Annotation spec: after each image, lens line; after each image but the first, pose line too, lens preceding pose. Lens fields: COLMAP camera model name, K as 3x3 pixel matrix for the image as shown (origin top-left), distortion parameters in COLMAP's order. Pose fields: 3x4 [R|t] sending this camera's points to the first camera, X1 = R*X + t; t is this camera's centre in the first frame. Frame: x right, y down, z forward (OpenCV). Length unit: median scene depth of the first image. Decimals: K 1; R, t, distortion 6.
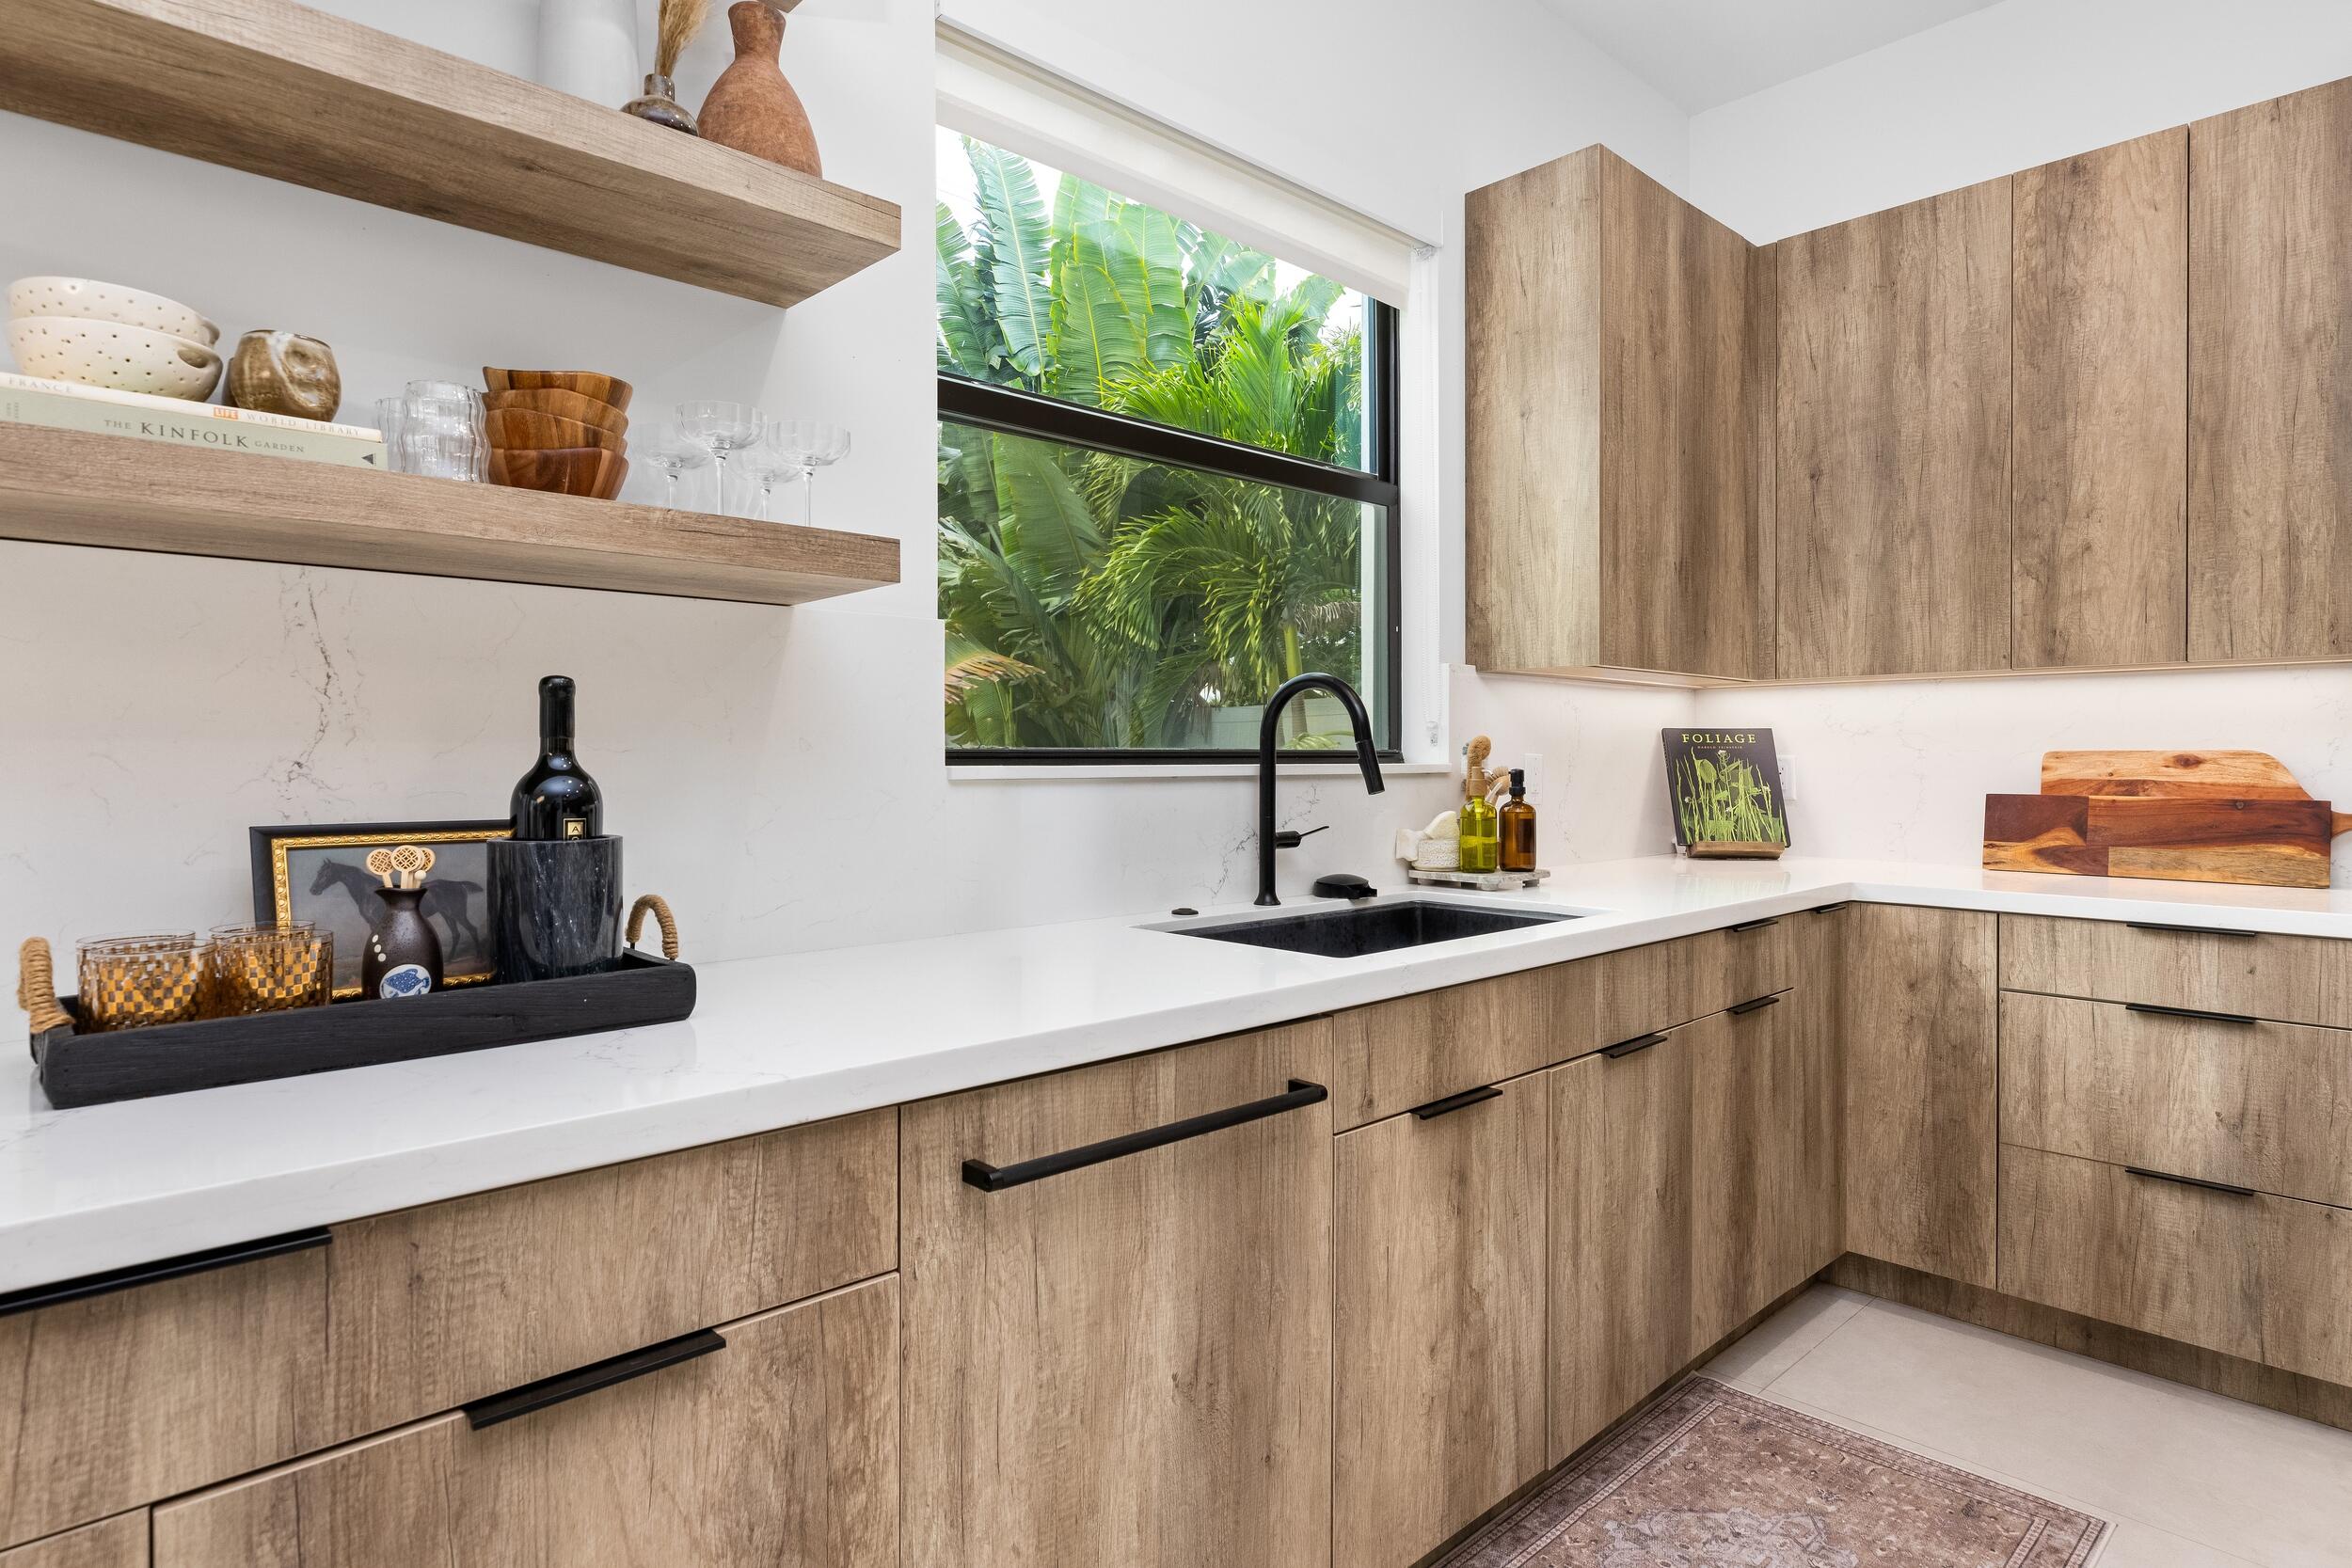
lens RADIAL K [[1274.4, 0, 1178.9], [0, 1274.4, 763.2], [0, 0, 1]] dist [0.000734, 0.001060]
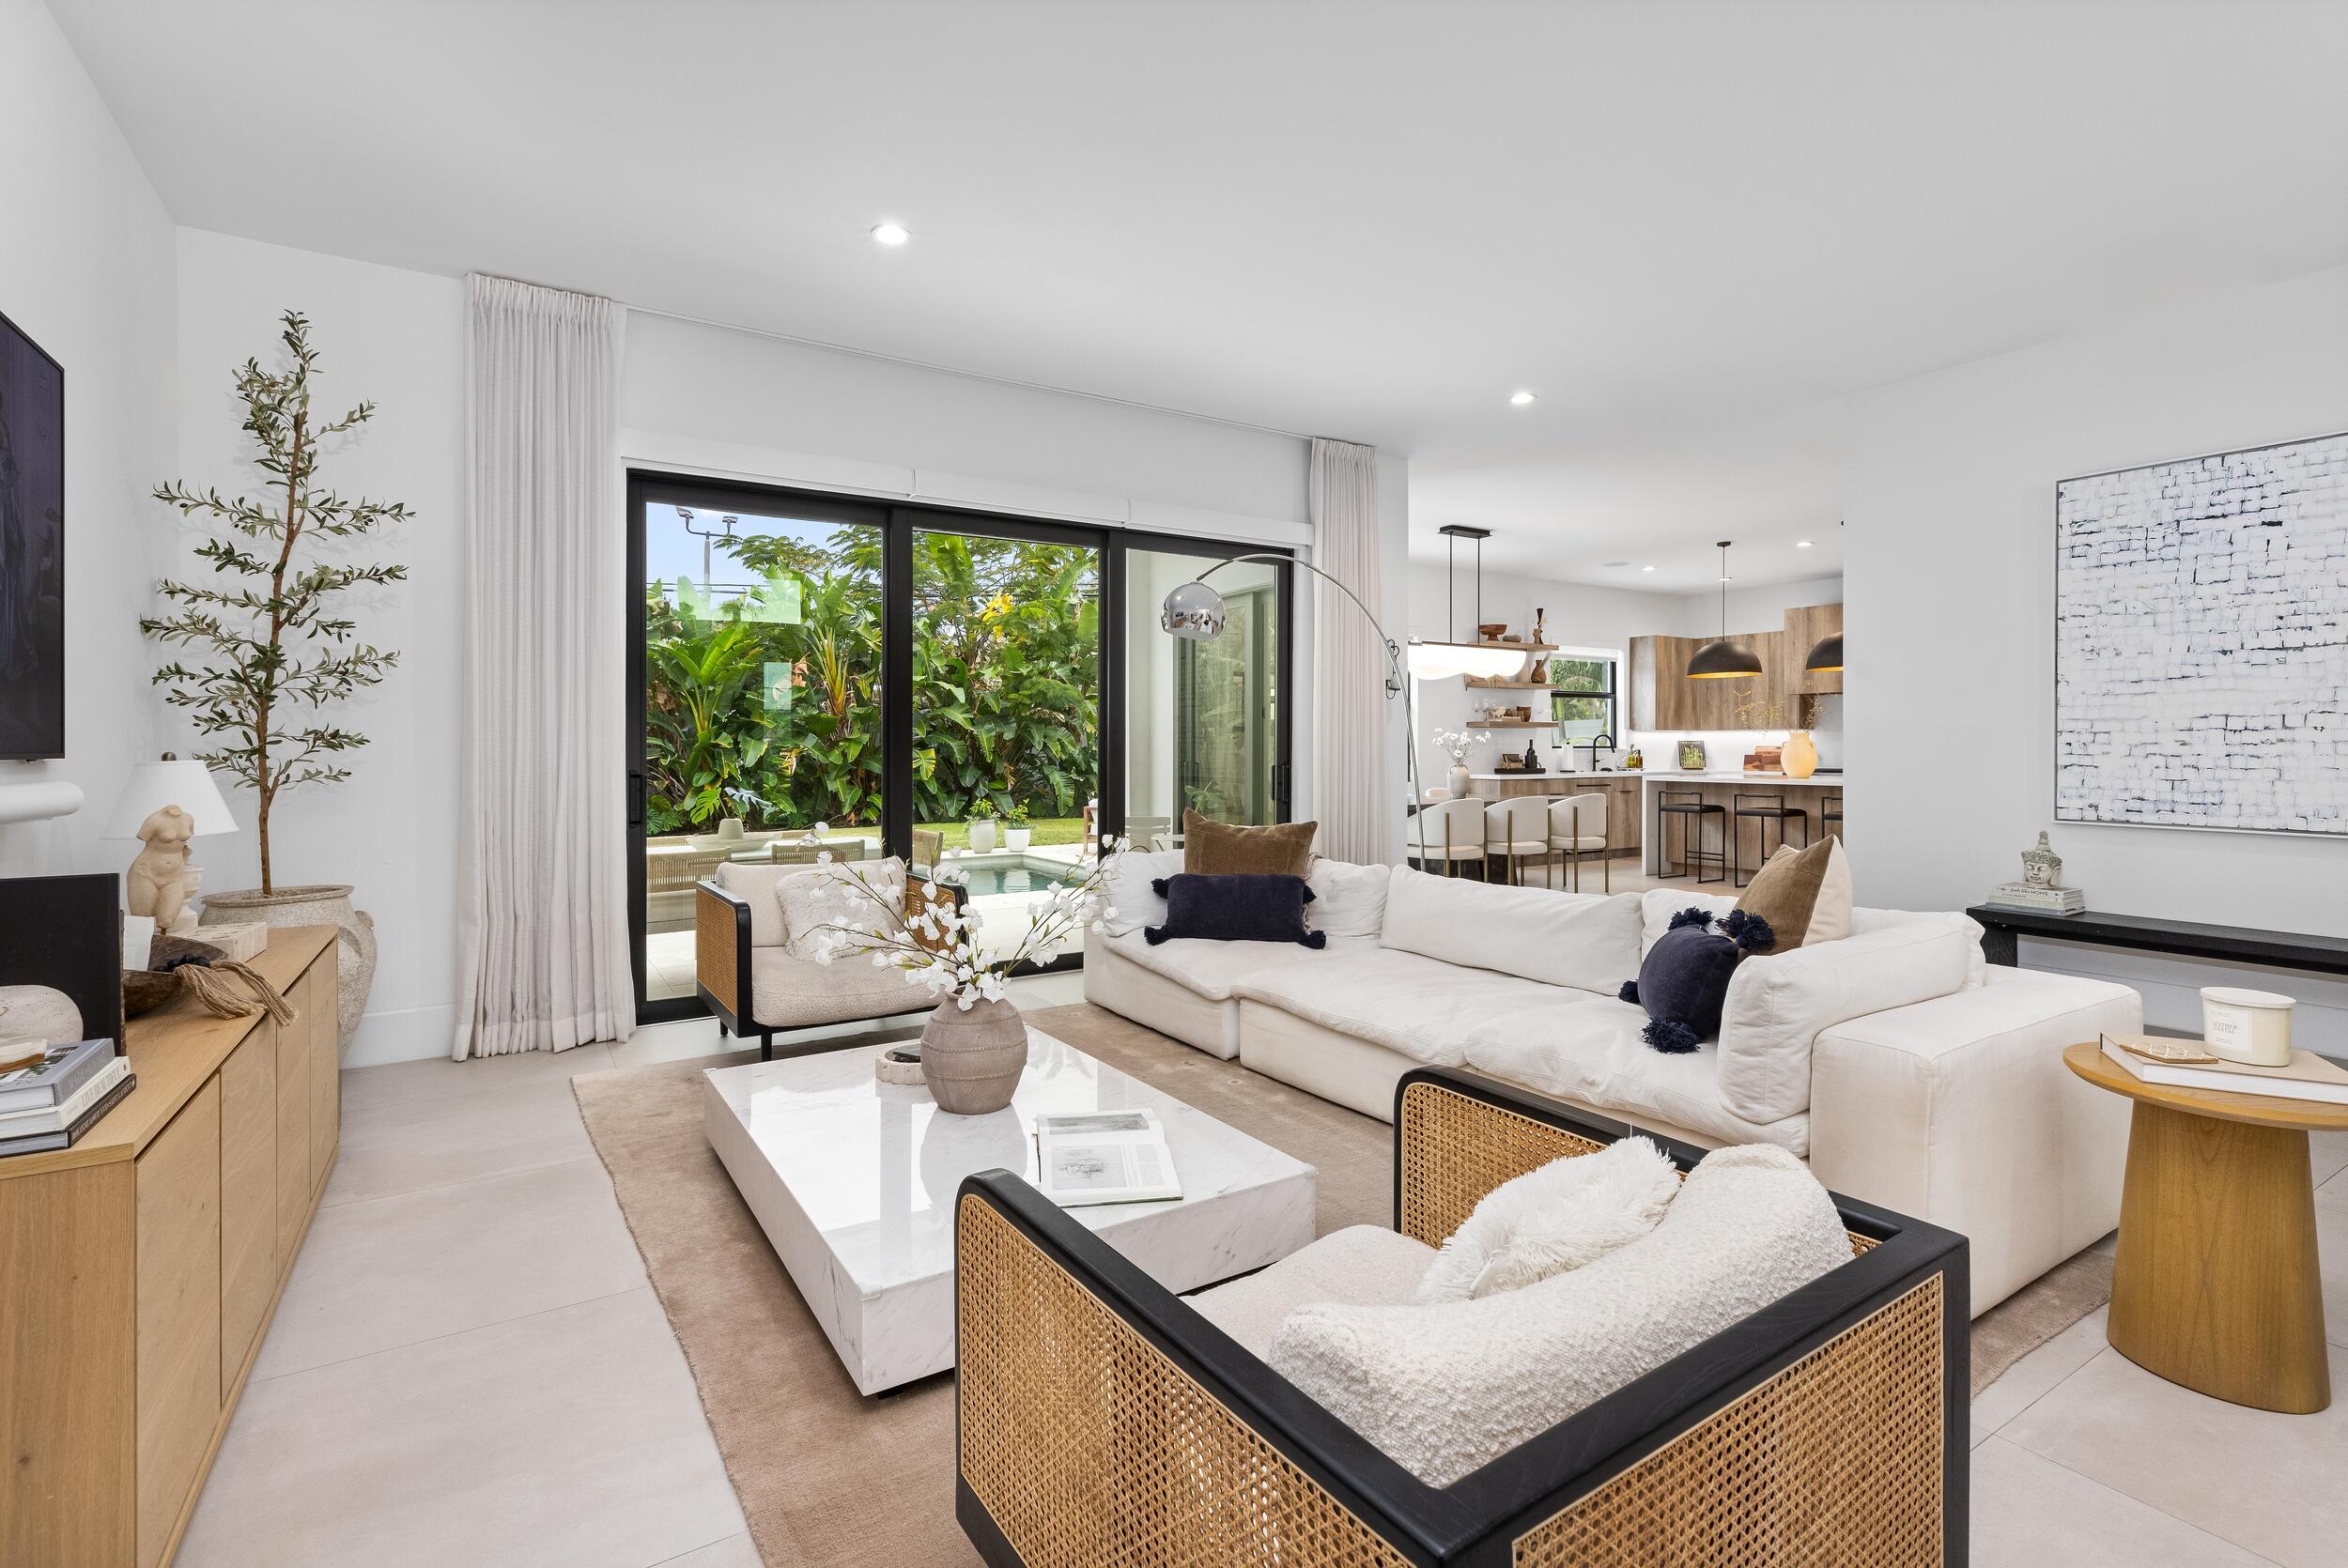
lens RADIAL K [[1104.8, 0, 1172.2], [0, 1104.8, 753.3], [0, 0, 1]] dist [0.023432, 0.000073]
pose [[0.982563, 0.000669, -0.185930, -0.865810], [-0.000493, 0.999999, 0.000996, 0.018228], [0.185931, -0.000887, 0.982562, -4.281263]]
